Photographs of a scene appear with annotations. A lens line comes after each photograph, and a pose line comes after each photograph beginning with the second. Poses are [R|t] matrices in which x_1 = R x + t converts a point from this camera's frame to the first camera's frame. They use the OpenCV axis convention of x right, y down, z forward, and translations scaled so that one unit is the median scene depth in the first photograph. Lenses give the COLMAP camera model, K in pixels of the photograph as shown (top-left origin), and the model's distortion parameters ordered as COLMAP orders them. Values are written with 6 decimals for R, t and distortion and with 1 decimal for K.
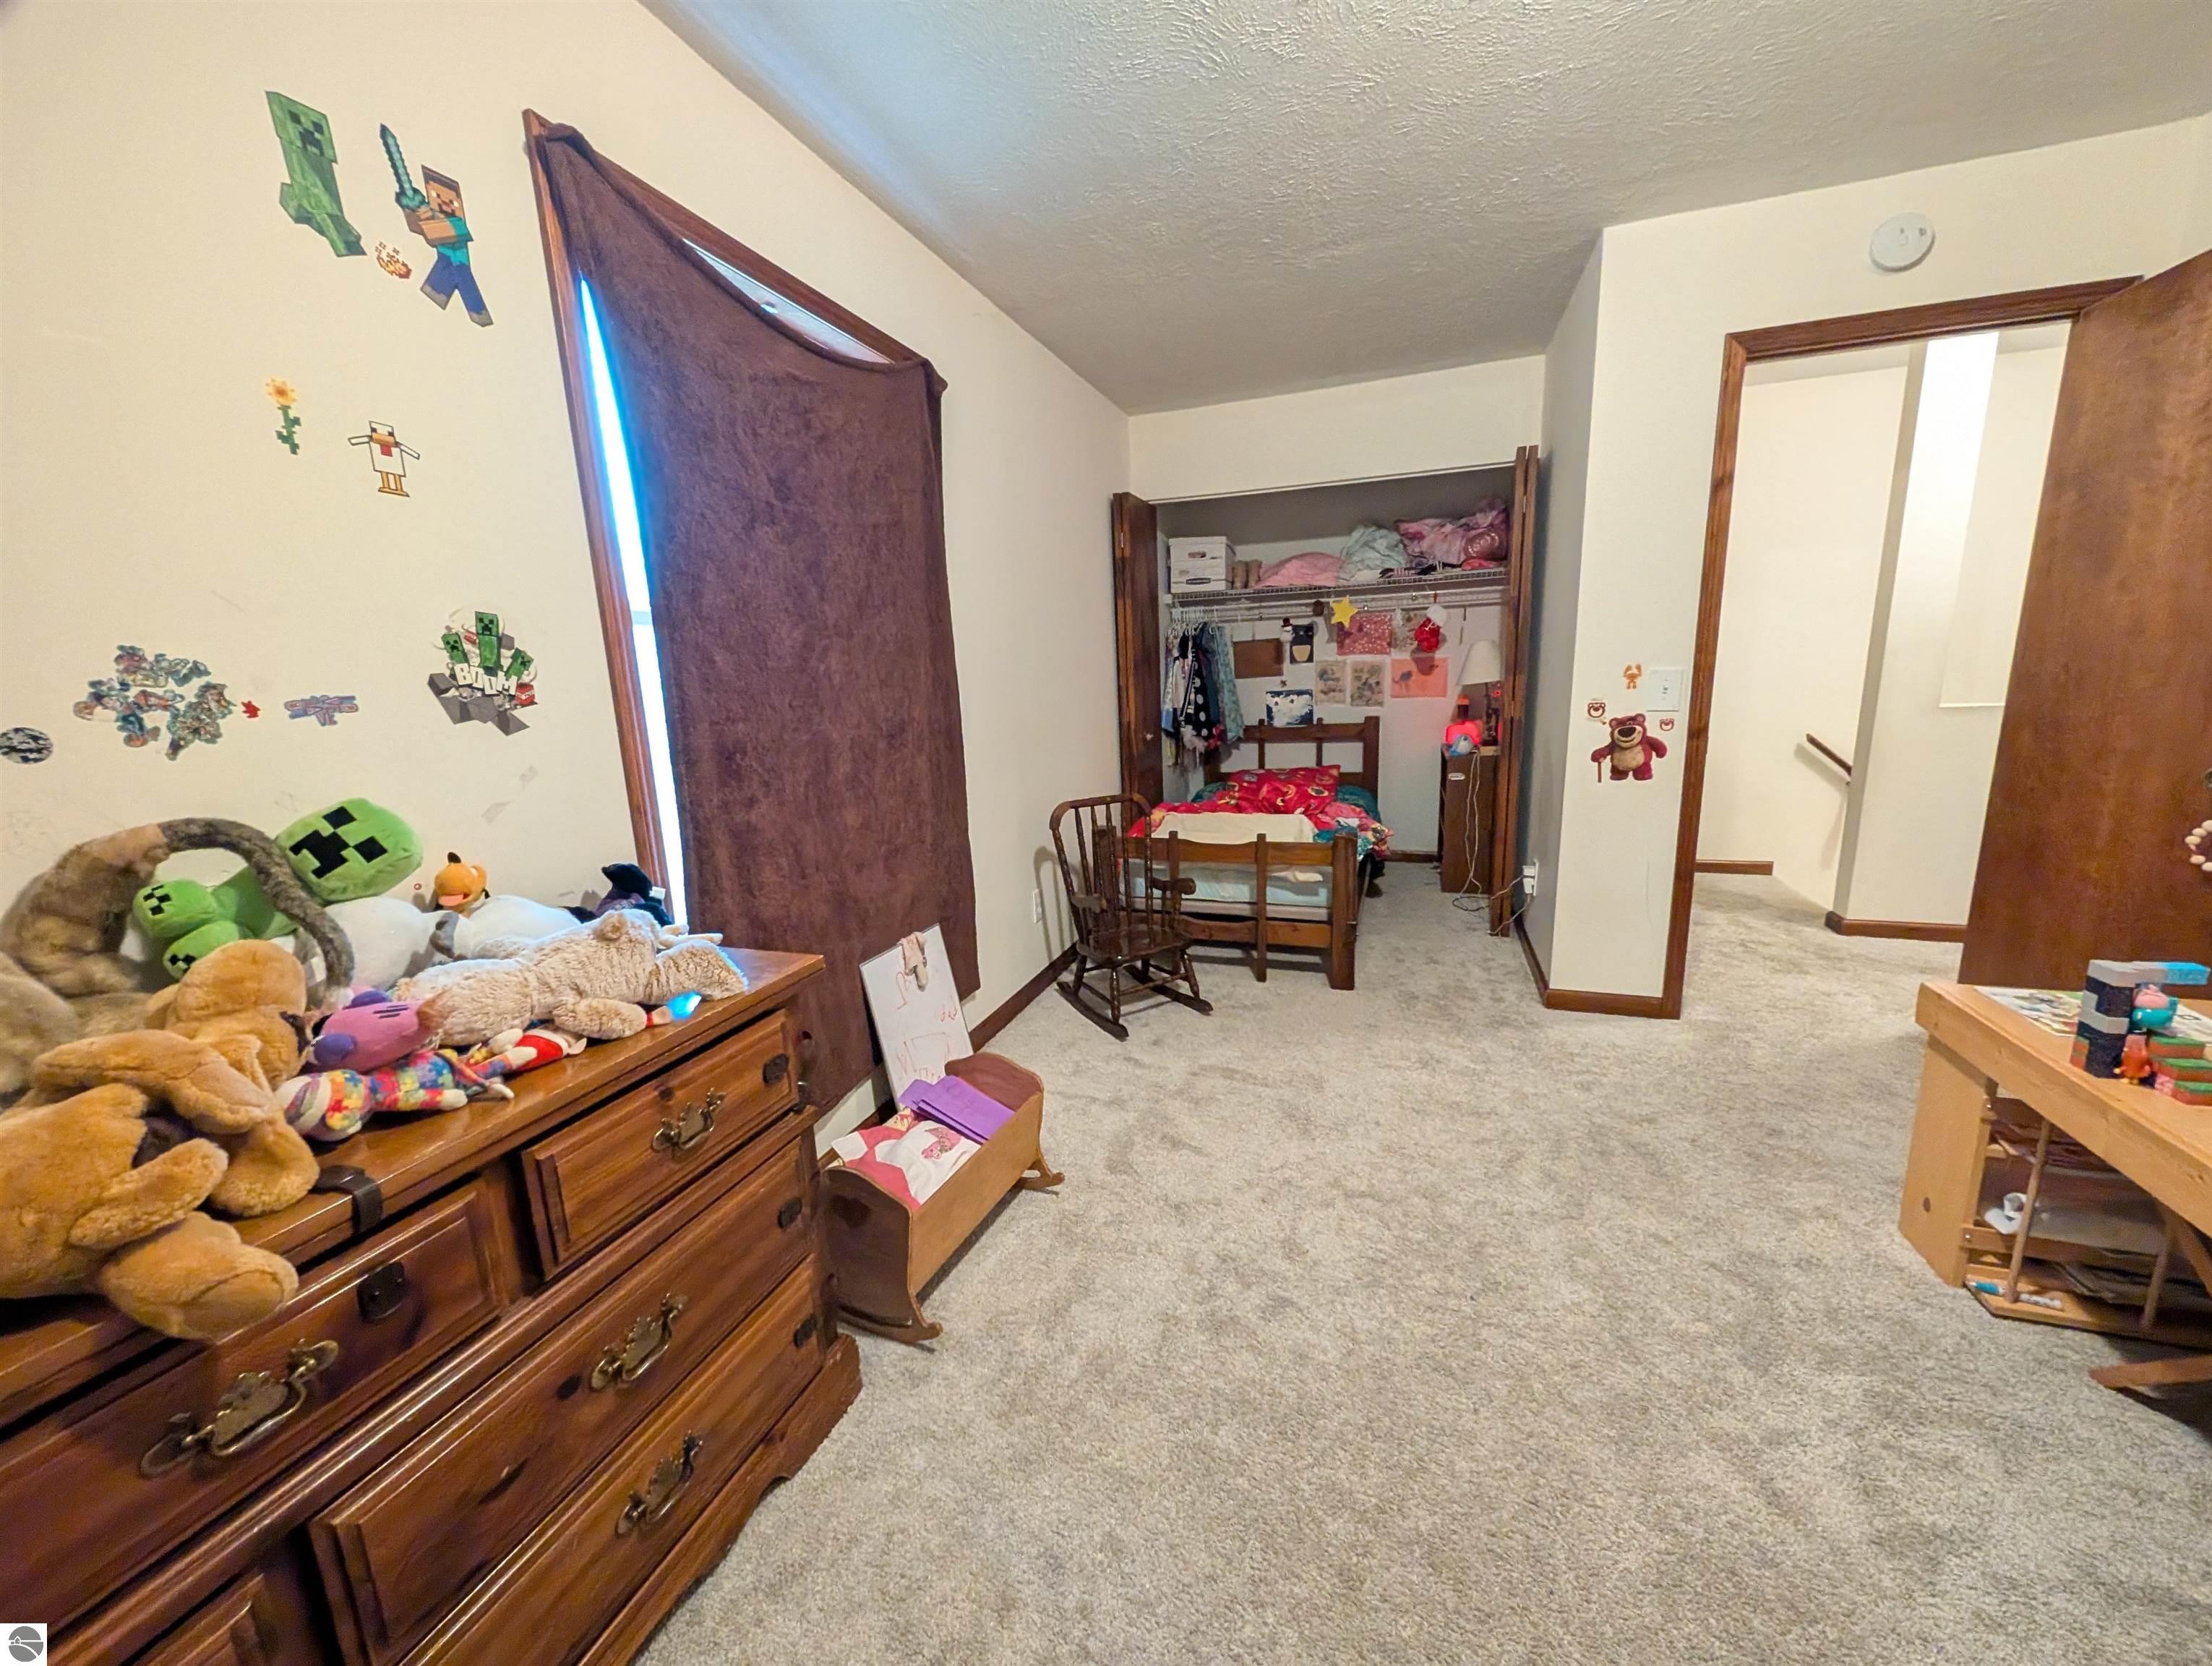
lens RADIAL K [[838.5, 0, 1105.6], [0, 838.5, 840.2], [0, 0, 1]] dist [0.000010, 0.000574]
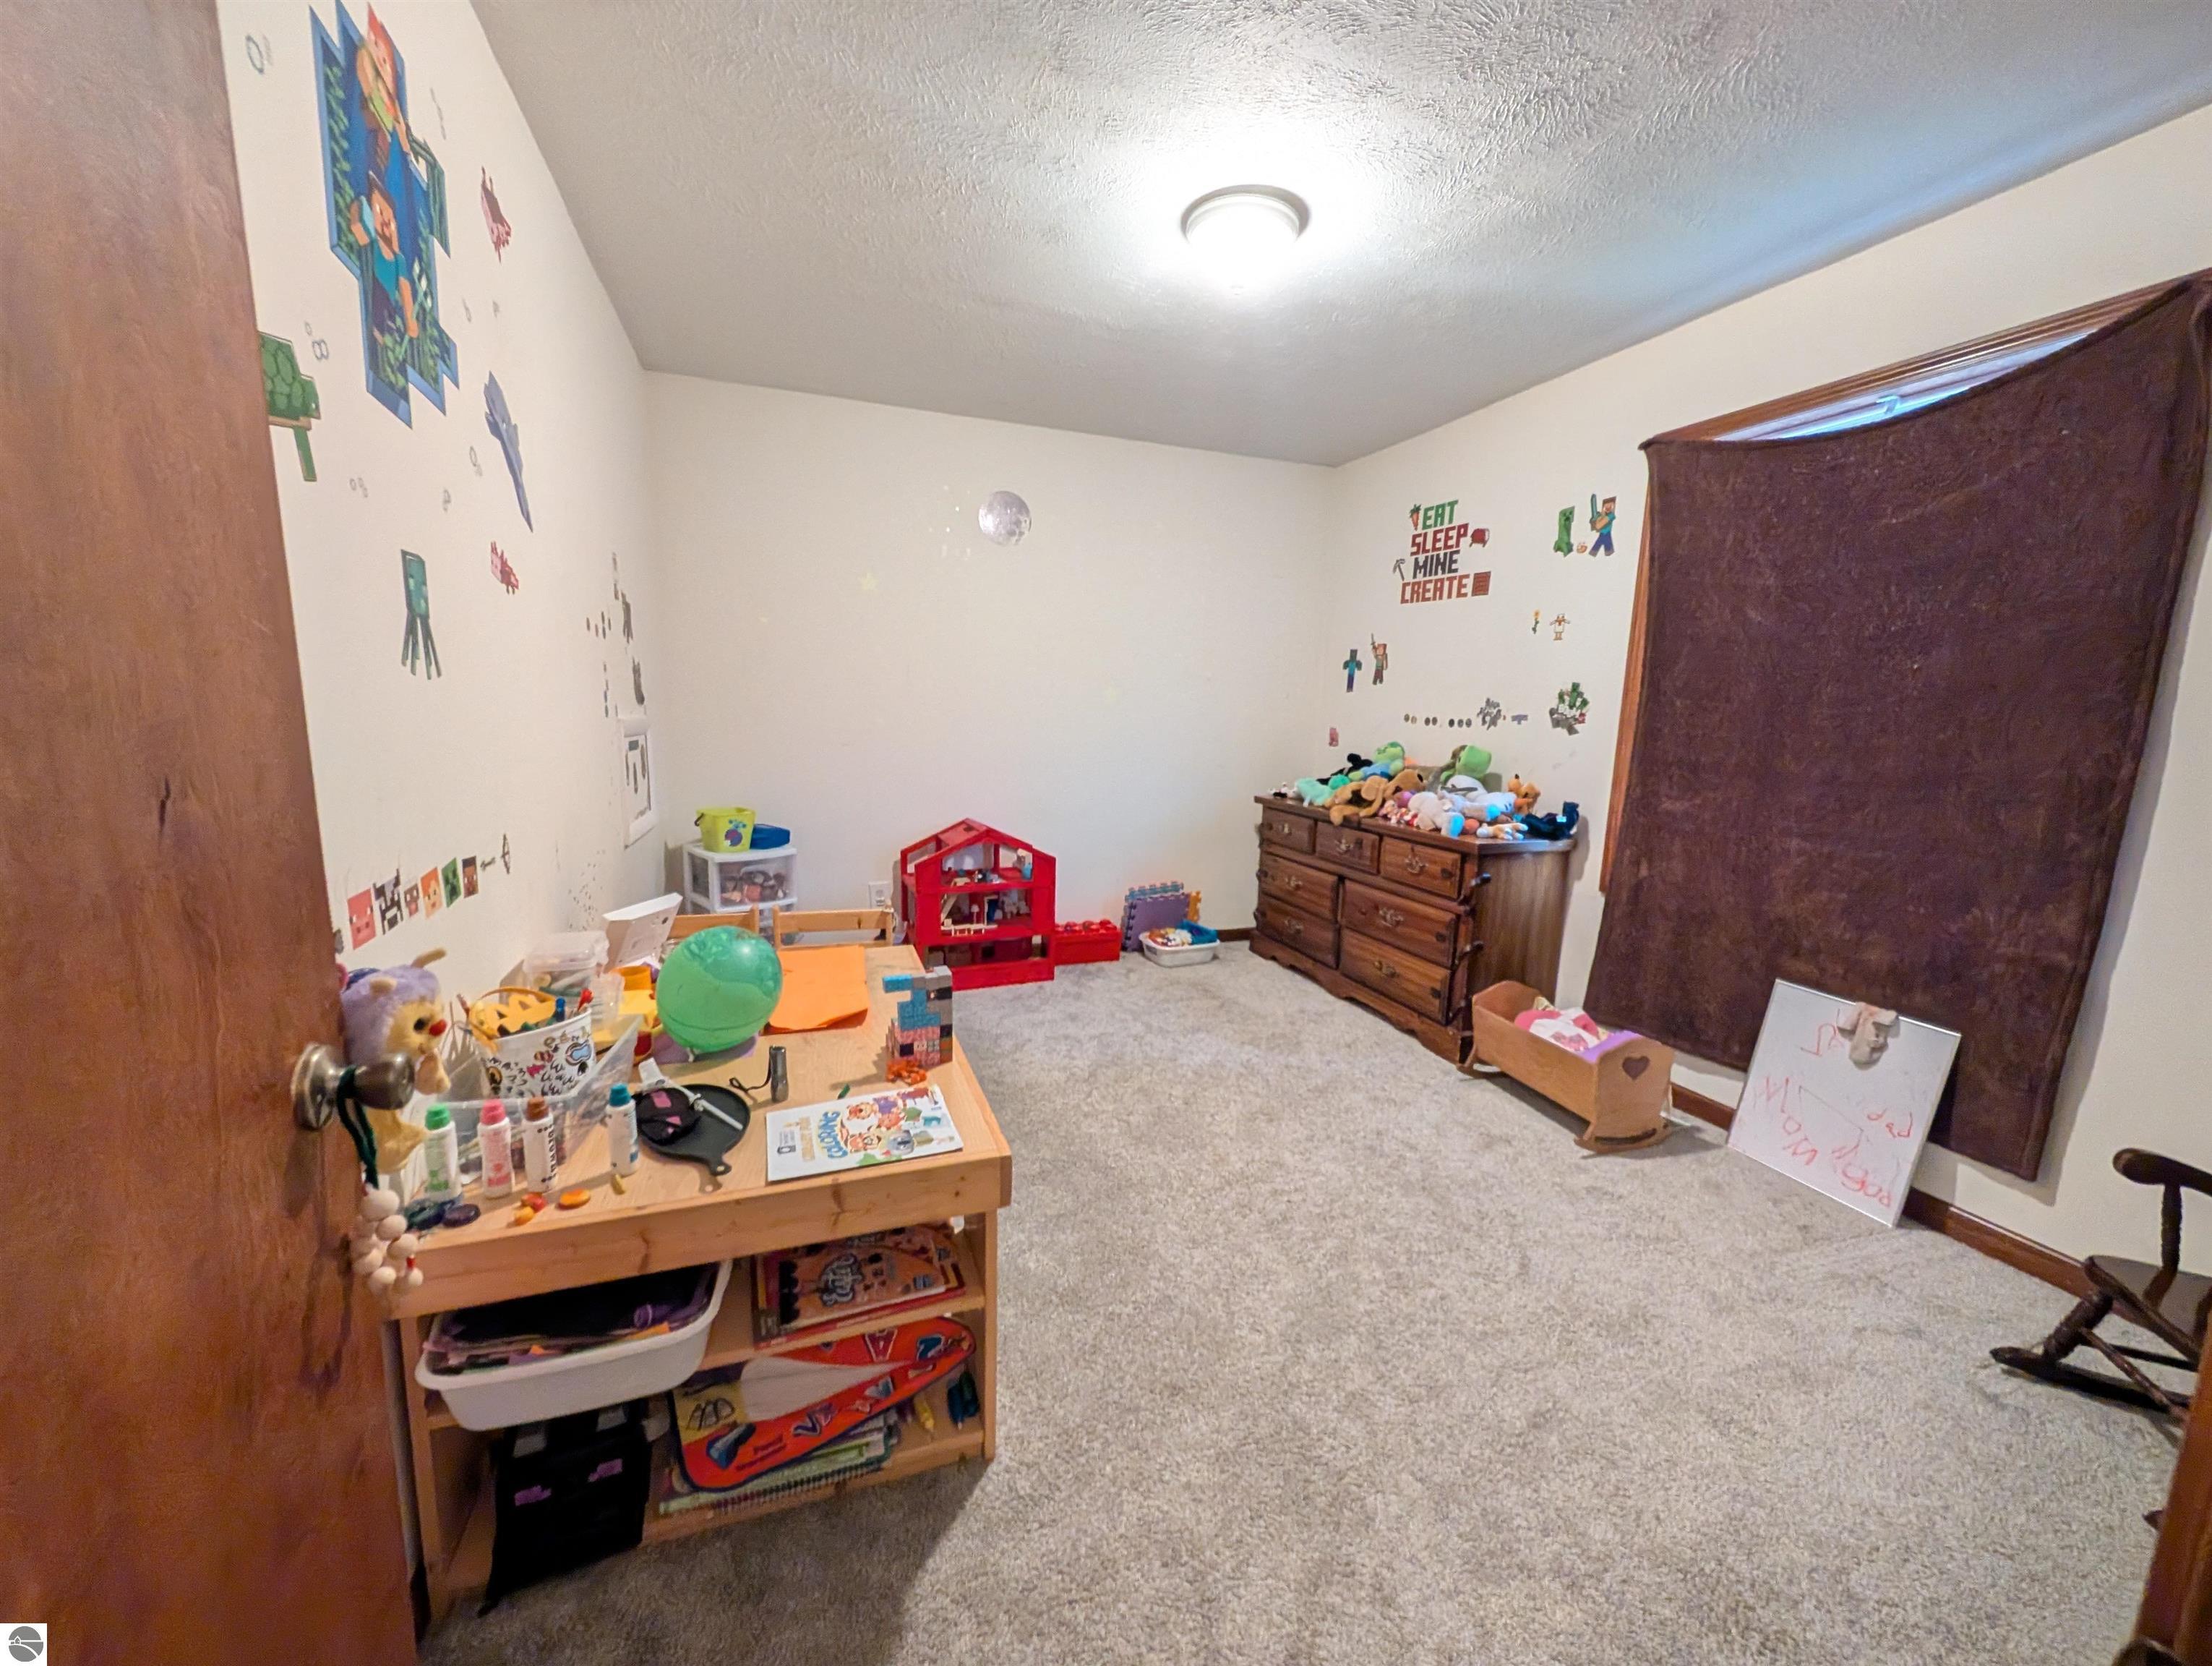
lens RADIAL K [[838.5, 0, 1105.6], [0, 838.5, 840.2], [0, 0, 1]] dist [0.000010, 0.000574]
pose [[-0.770040, 0.120925, -0.626430, 1.057932], [-0.120855, 0.936448, 0.329332, -0.280005], [0.626444, 0.329306, -0.706488, 1.174213]]
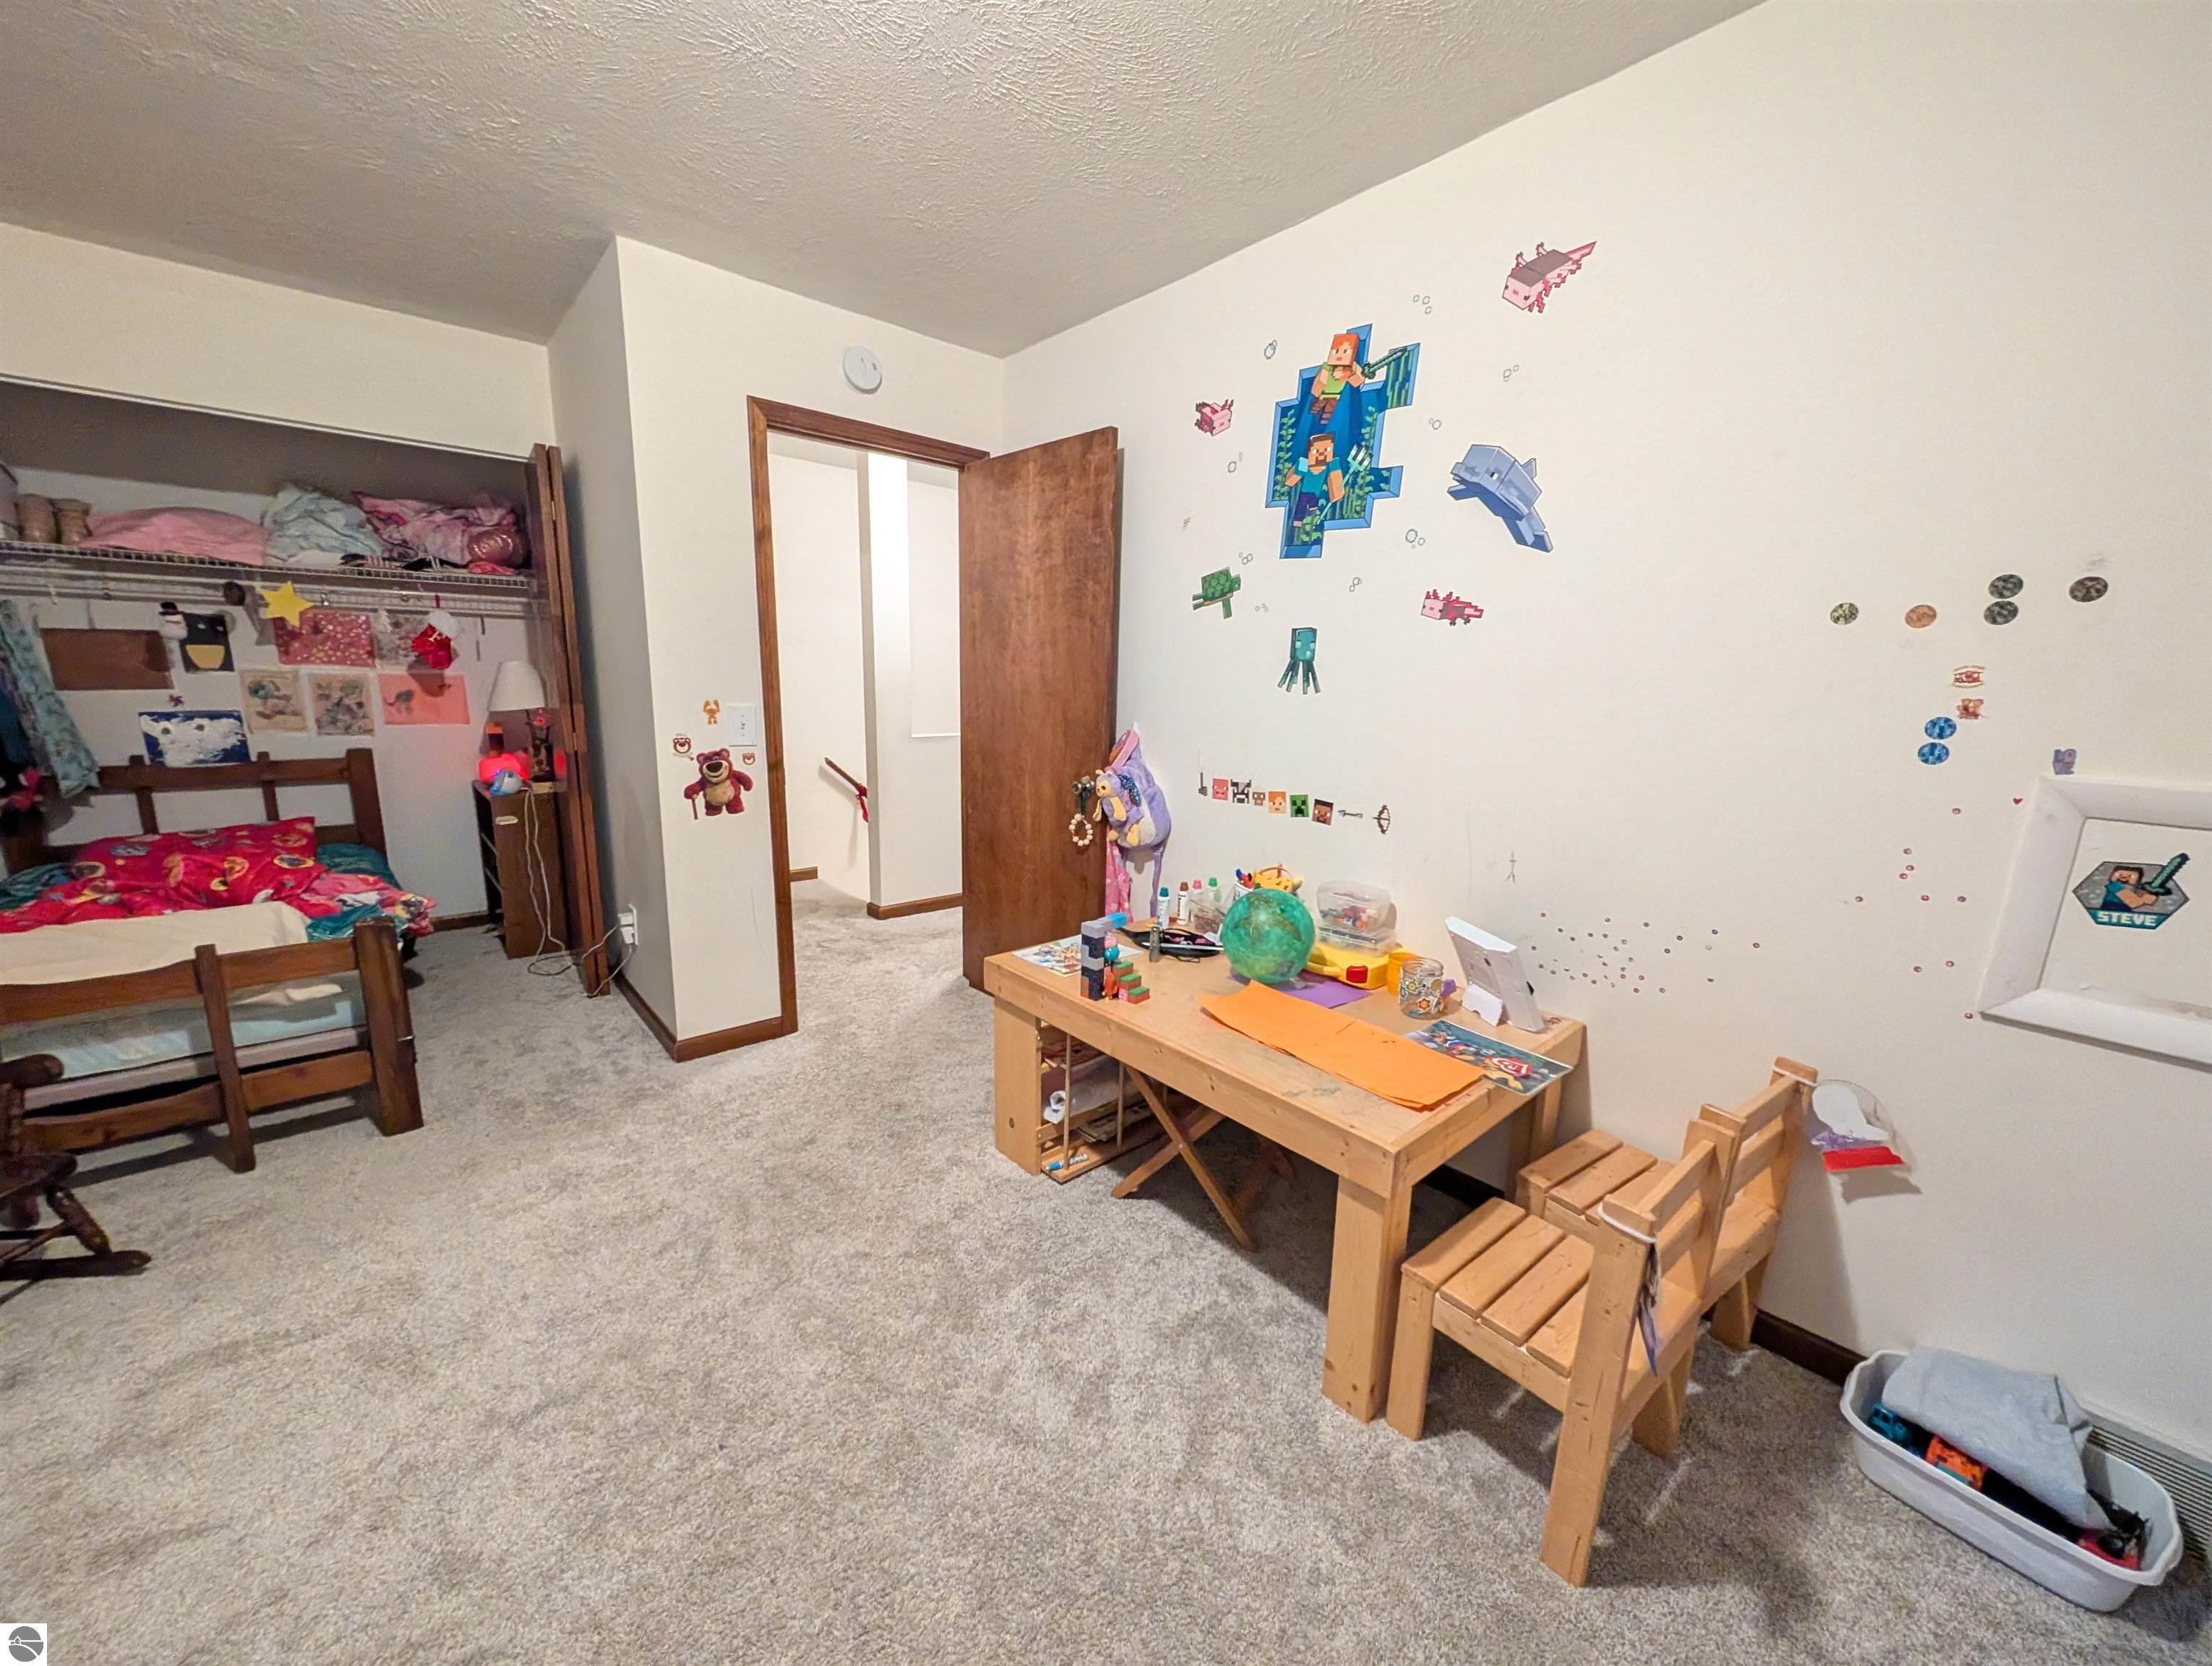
lens RADIAL K [[838.5, 0, 1105.6], [0, 838.5, 840.2], [0, 0, 1]] dist [0.000010, 0.000574]
pose [[0.488105, -0.114247, 0.865275, -0.030316], [0.132997, 0.989554, 0.055632, -0.045988], [-0.862592, 0.087925, 0.498200, 0.138300]]
